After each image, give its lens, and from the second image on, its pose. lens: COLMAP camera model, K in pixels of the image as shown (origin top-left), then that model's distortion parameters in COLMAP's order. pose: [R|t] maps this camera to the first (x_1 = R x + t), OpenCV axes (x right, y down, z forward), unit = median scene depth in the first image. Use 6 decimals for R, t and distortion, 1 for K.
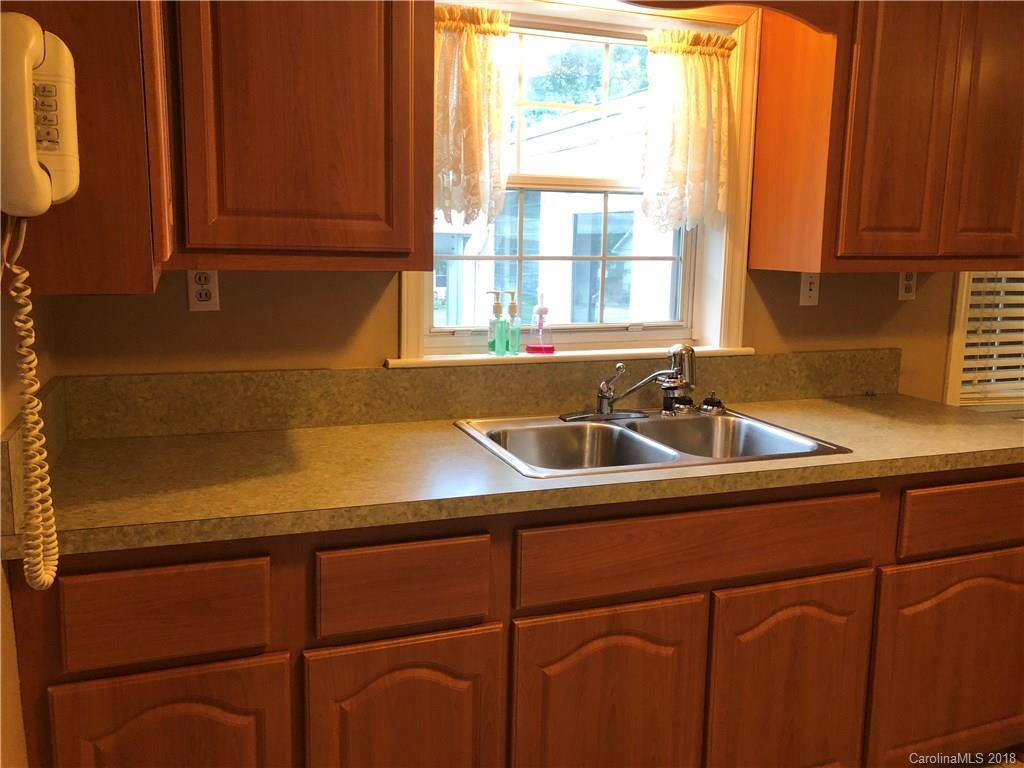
lens RADIAL K [[843.6, 0, 512.4], [0, 843.6, 379.0], [0, 0, 1]] dist [-0.002009, 0.002993]
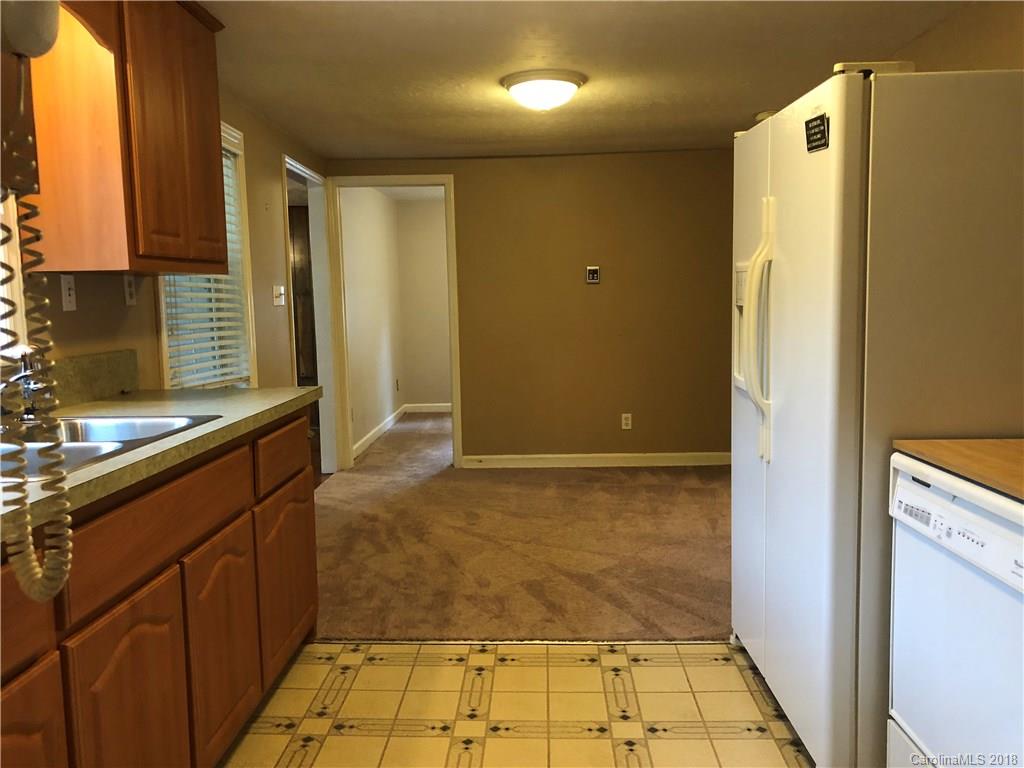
lens RADIAL K [[843.6, 0, 511.5], [0, 843.6, 386.4], [0, 0, 1]] dist [-0.002009, 0.002993]
pose [[0.382396, -0.126187, 0.915342, -0.474423], [0.178056, 0.982127, 0.061009, 0.042452], [-0.906681, 0.139653, 0.398030, 0.154031]]
